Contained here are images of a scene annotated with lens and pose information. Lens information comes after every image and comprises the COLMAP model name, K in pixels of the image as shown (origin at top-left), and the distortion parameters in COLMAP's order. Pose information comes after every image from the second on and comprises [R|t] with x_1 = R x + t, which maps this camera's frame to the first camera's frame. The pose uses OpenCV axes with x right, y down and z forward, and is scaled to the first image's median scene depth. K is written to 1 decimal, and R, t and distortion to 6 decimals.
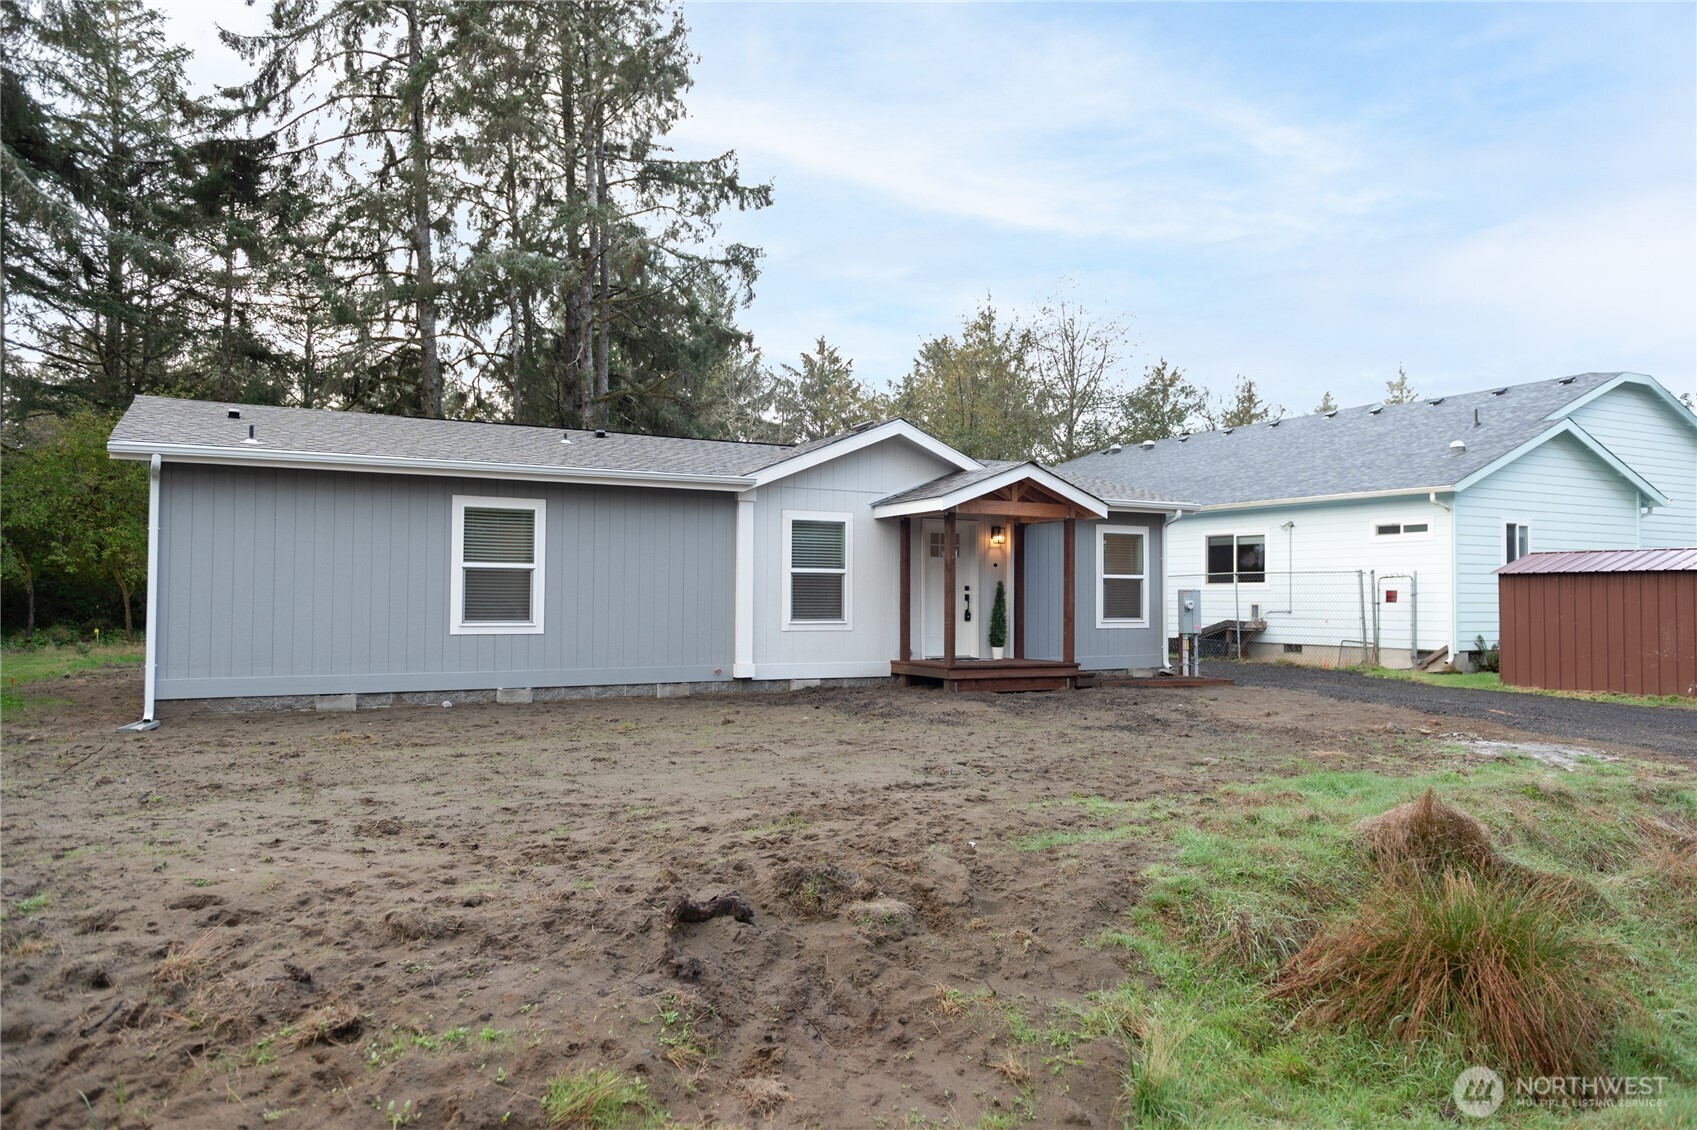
lens RADIAL K [[1168.2, 0, 847.9], [0, 1168.2, 590.2], [0, 0, 1]] dist [-0.002420, 0.002385]
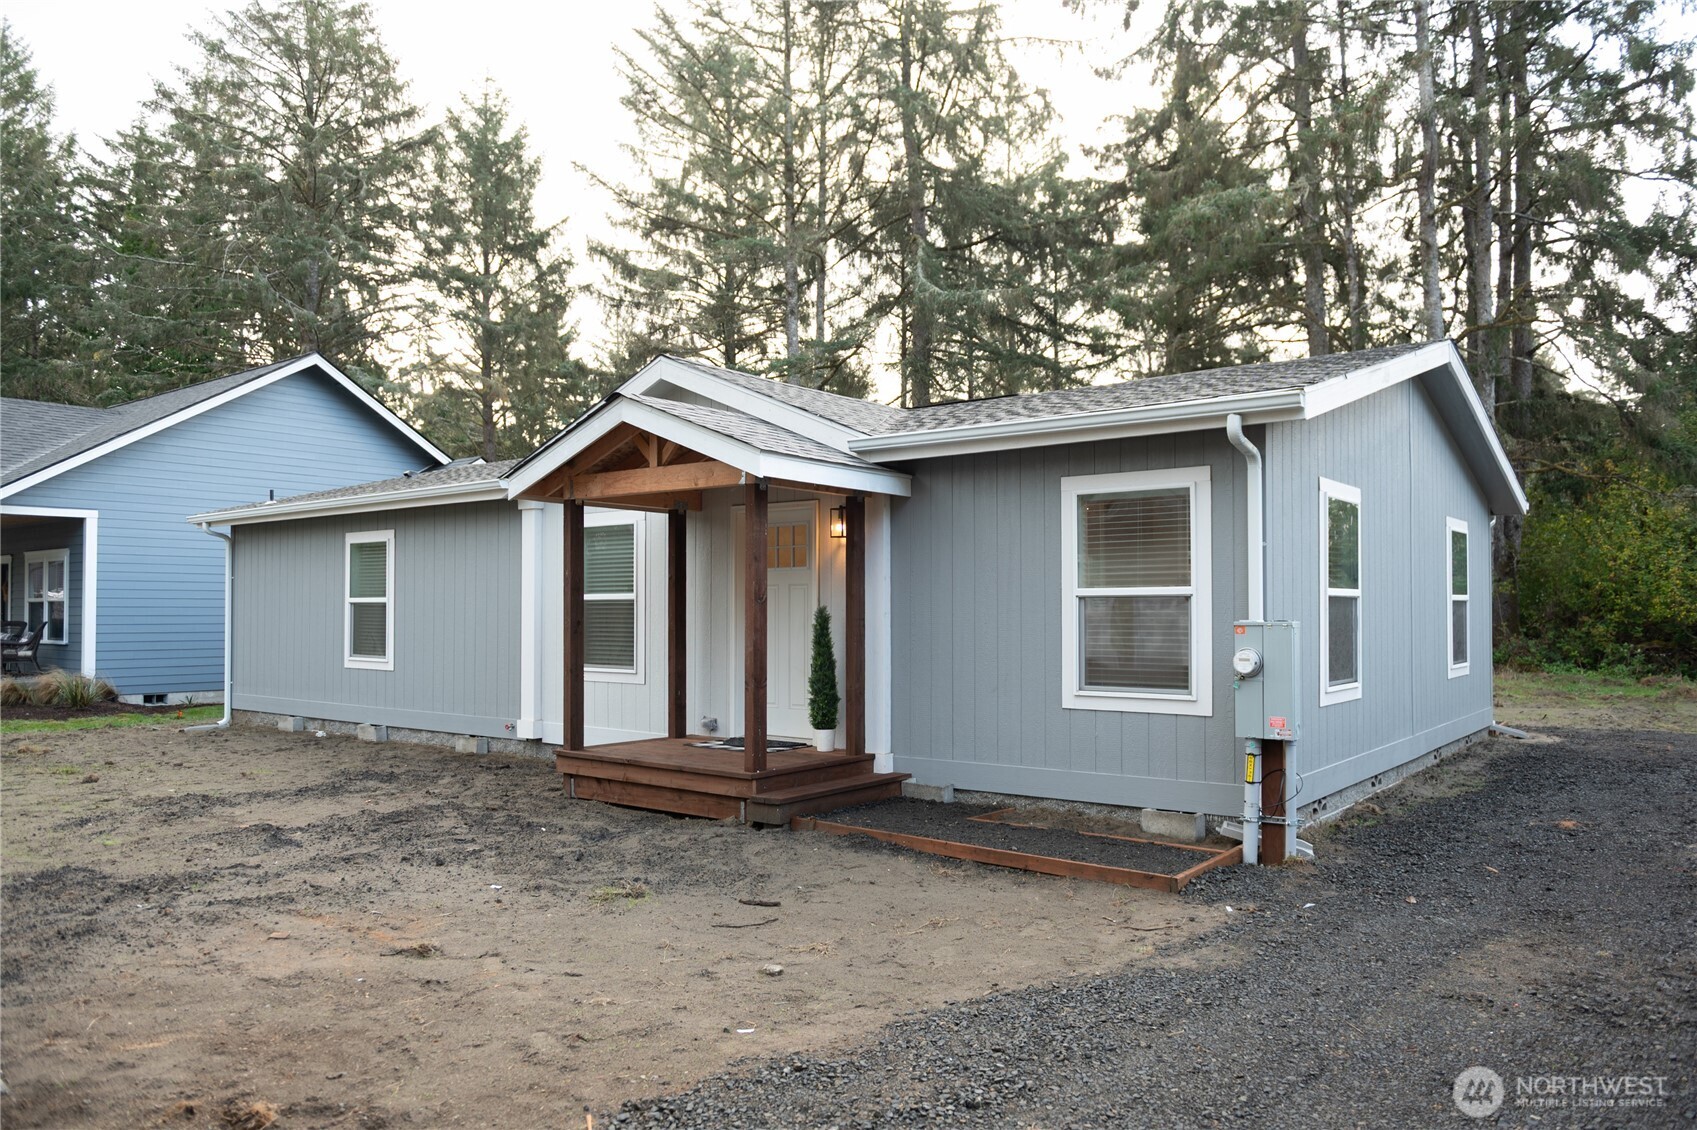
lens RADIAL K [[1168.2, 0, 847.9], [0, 1168.2, 590.2], [0, 0, 1]] dist [-0.002420, 0.002385]
pose [[0.408649, -0.022091, -0.912424, 0.673945], [0.009636, 0.999756, -0.019890, -0.005362], [0.912641, -0.000664, 0.408762, 0.839823]]
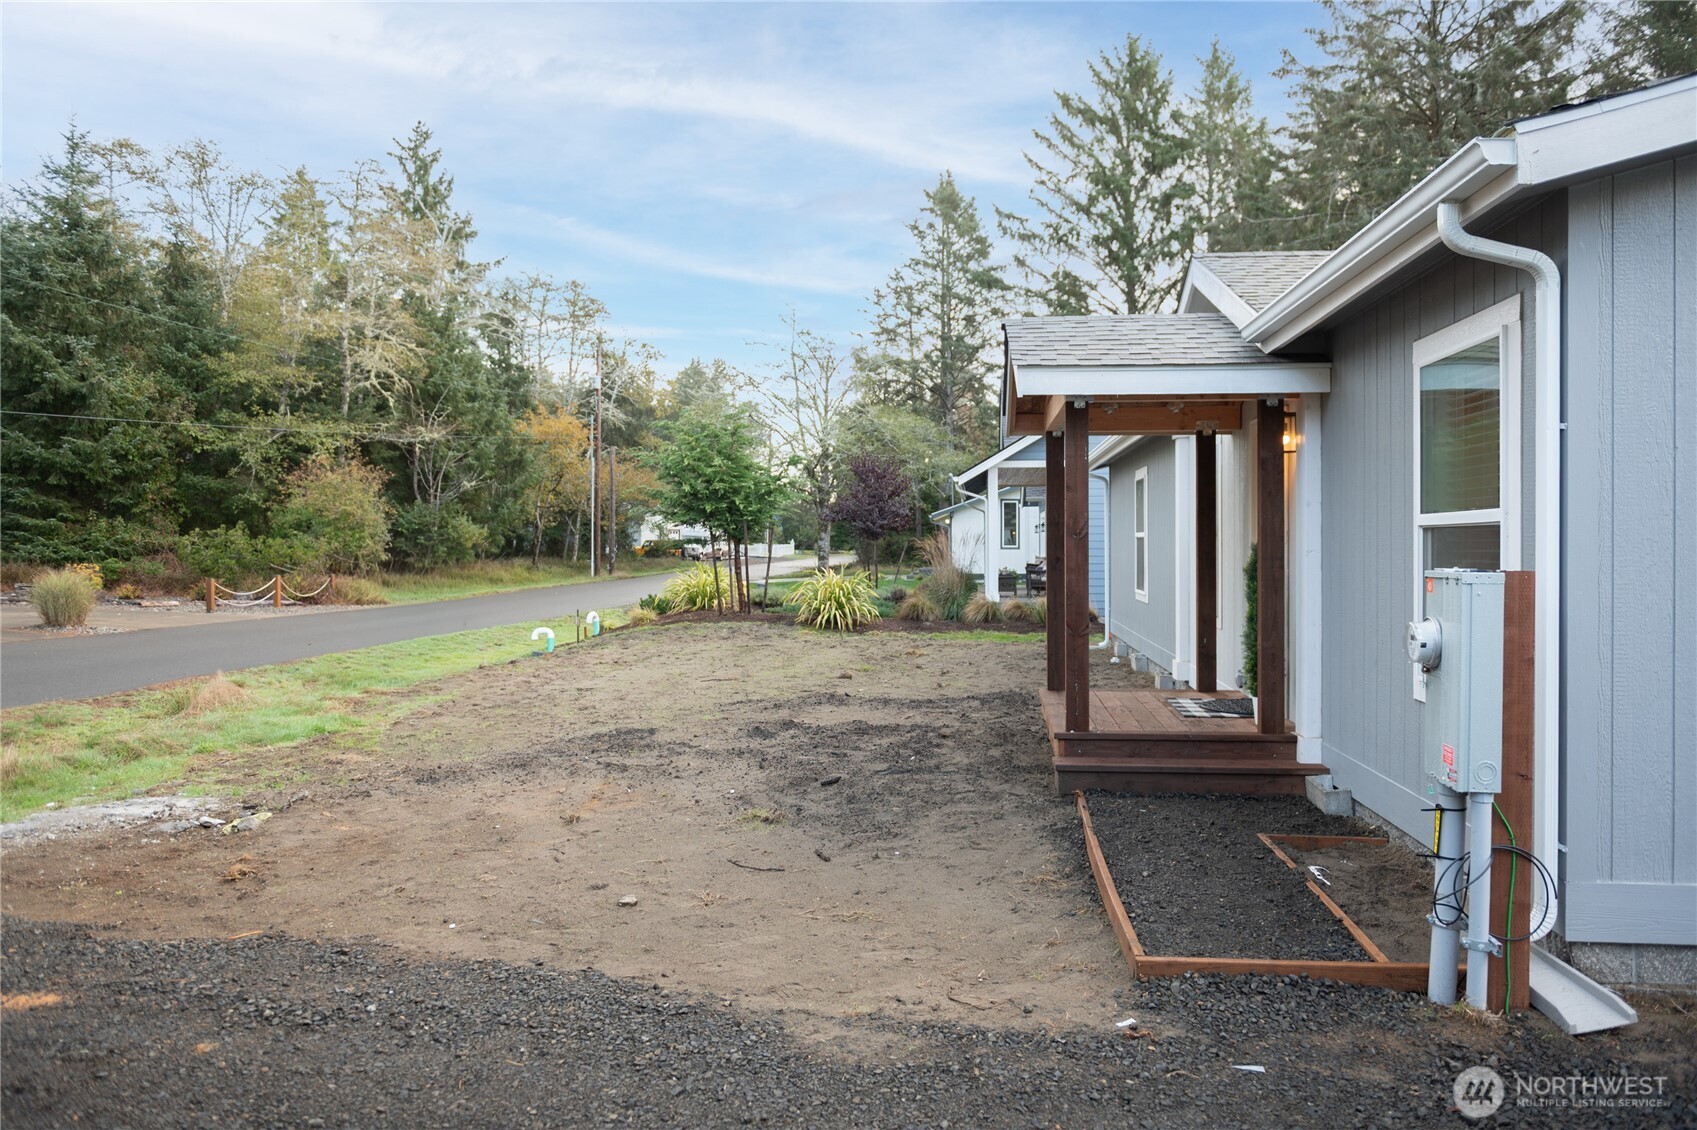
lens RADIAL K [[1161.6, 0, 848.5], [0, 1161.6, 565.0], [0, 0, 1]] dist [-0.000911, 0.000261]
pose [[-0.557476, 0.011334, -0.830116, 0.607949], [0.006654, 0.999936, 0.009184, -0.005323], [0.830166, -0.000403, -0.557516, 1.184905]]
